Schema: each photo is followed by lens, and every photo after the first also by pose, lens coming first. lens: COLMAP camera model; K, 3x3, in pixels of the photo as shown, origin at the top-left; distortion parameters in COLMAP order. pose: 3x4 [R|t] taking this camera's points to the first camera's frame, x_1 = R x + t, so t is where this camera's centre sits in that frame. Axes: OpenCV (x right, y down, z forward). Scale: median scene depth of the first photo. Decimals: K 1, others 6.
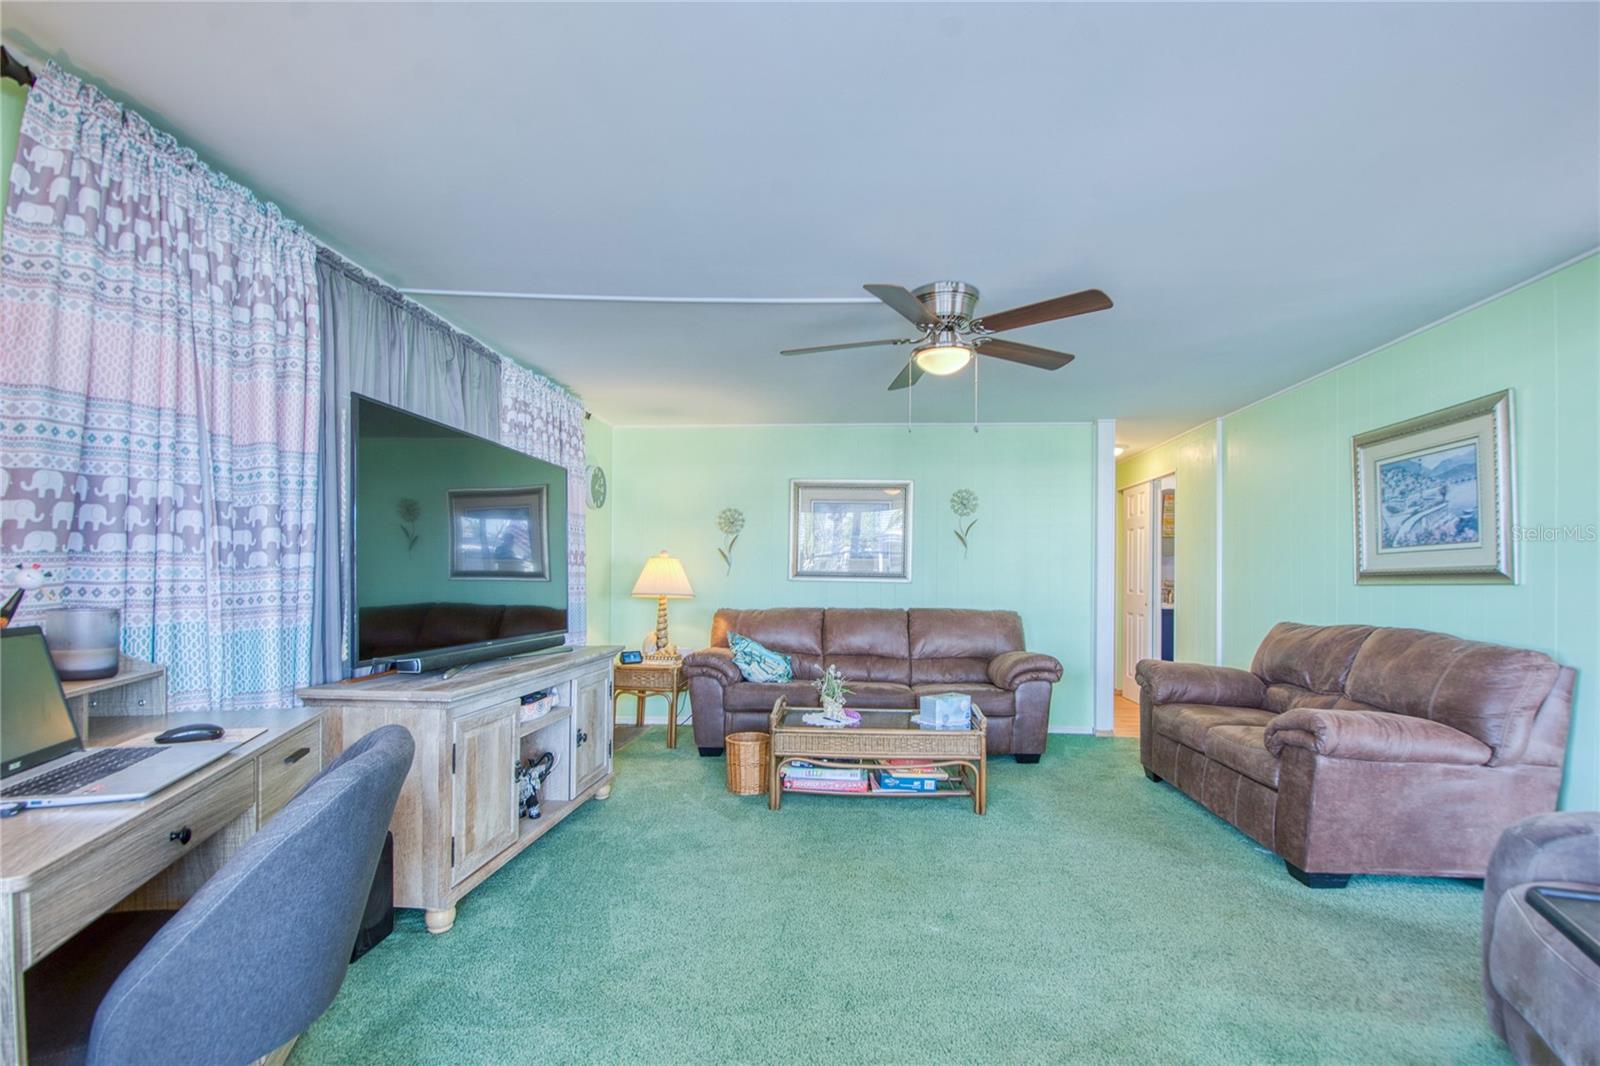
lens RADIAL K [[719.8, 0, 814.1], [0, 719.8, 581.2], [0, 0, 1]] dist [0.003909, -0.012258]
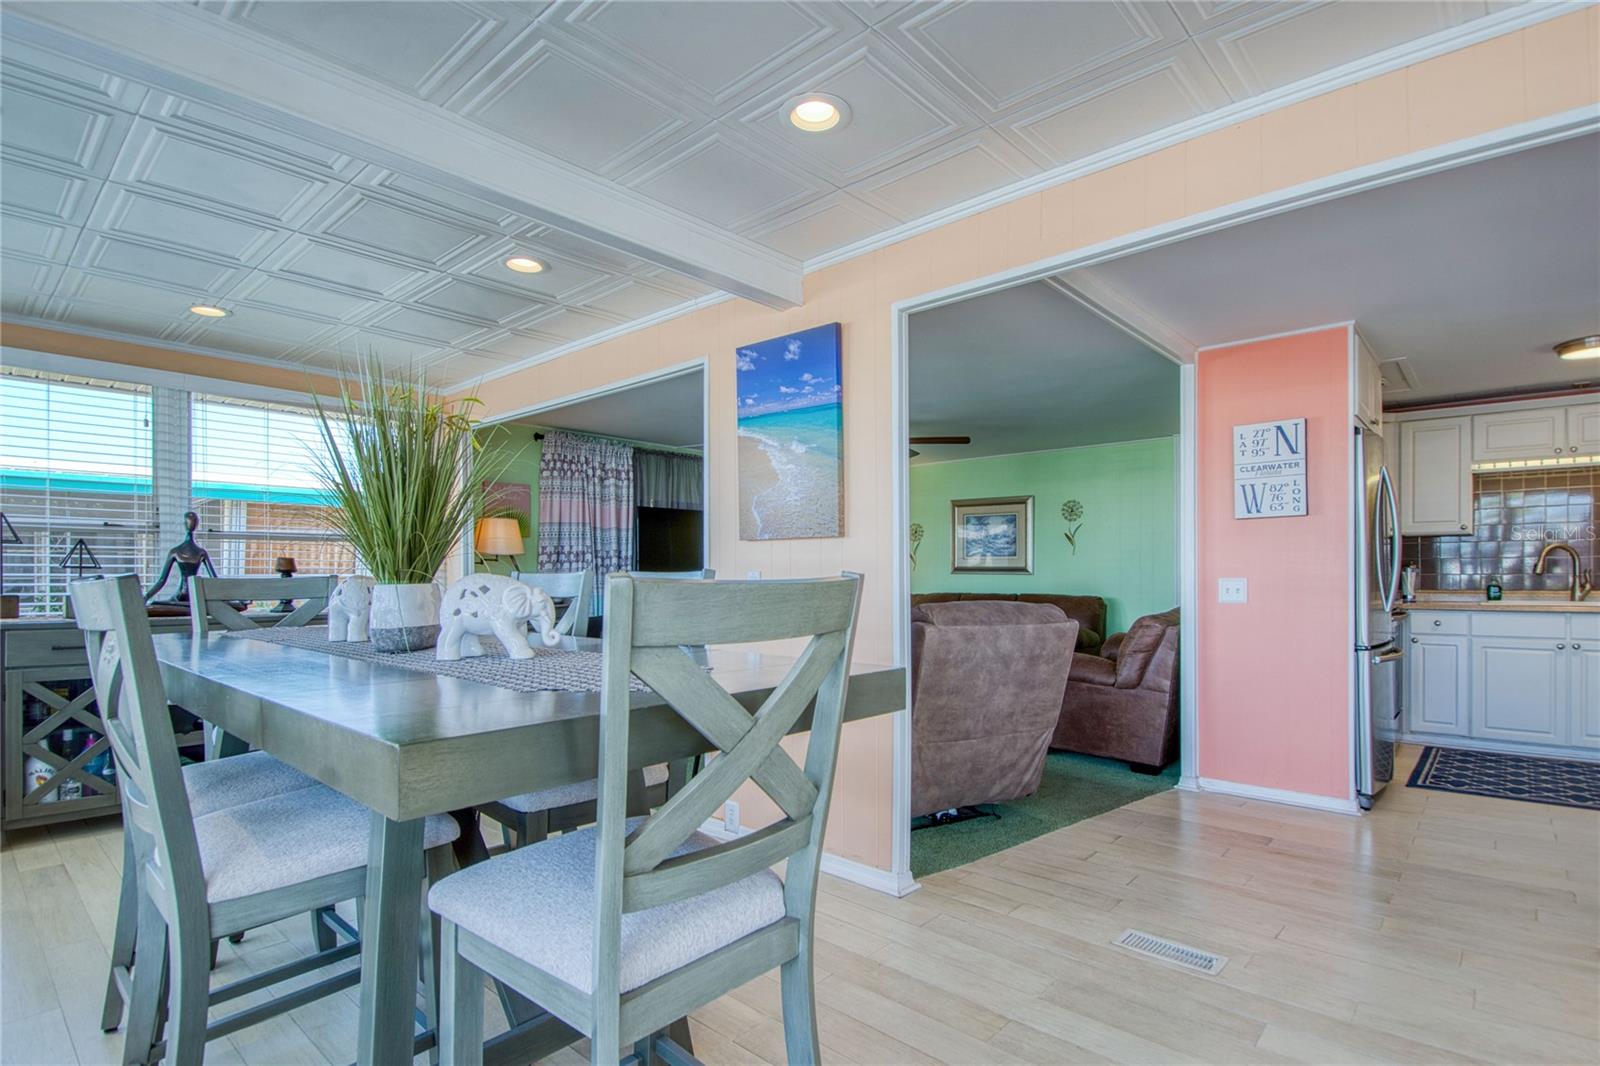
lens RADIAL K [[770.6, 0, 785.8], [0, 770.6, 581.9], [0, 0, 1]] dist [-0.002169, -0.010869]
pose [[0.770994, -0.002802, -0.636836, 1.315766], [0.009107, 0.999937, 0.006627, 0.005363], [0.636777, -0.010909, 0.770971, -0.705415]]
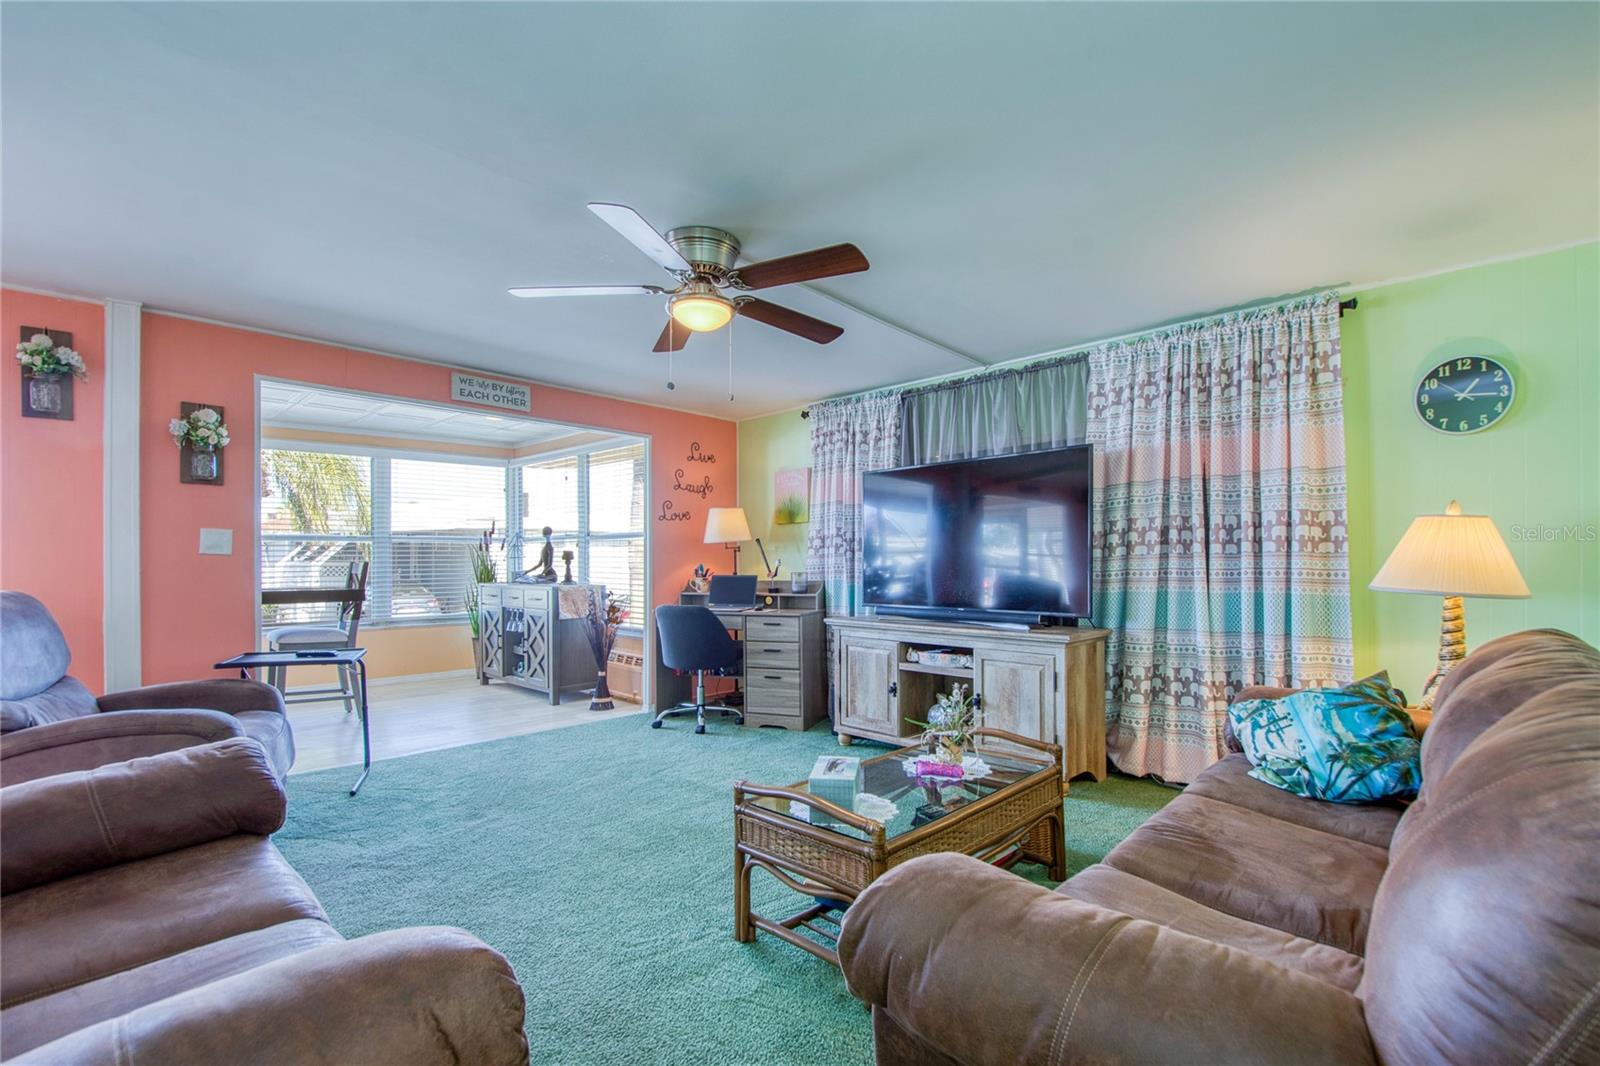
lens RADIAL K [[719.8, 0, 809.8], [0, 719.8, 574.0], [0, 0, 1]] dist [0.003909, -0.012258]
pose [[-0.657512, 0.000352, -0.753444, 0.818928], [-0.005467, 0.999971, 0.005239, 0.014282], [0.753424, 0.007564, -0.657492, 1.810074]]
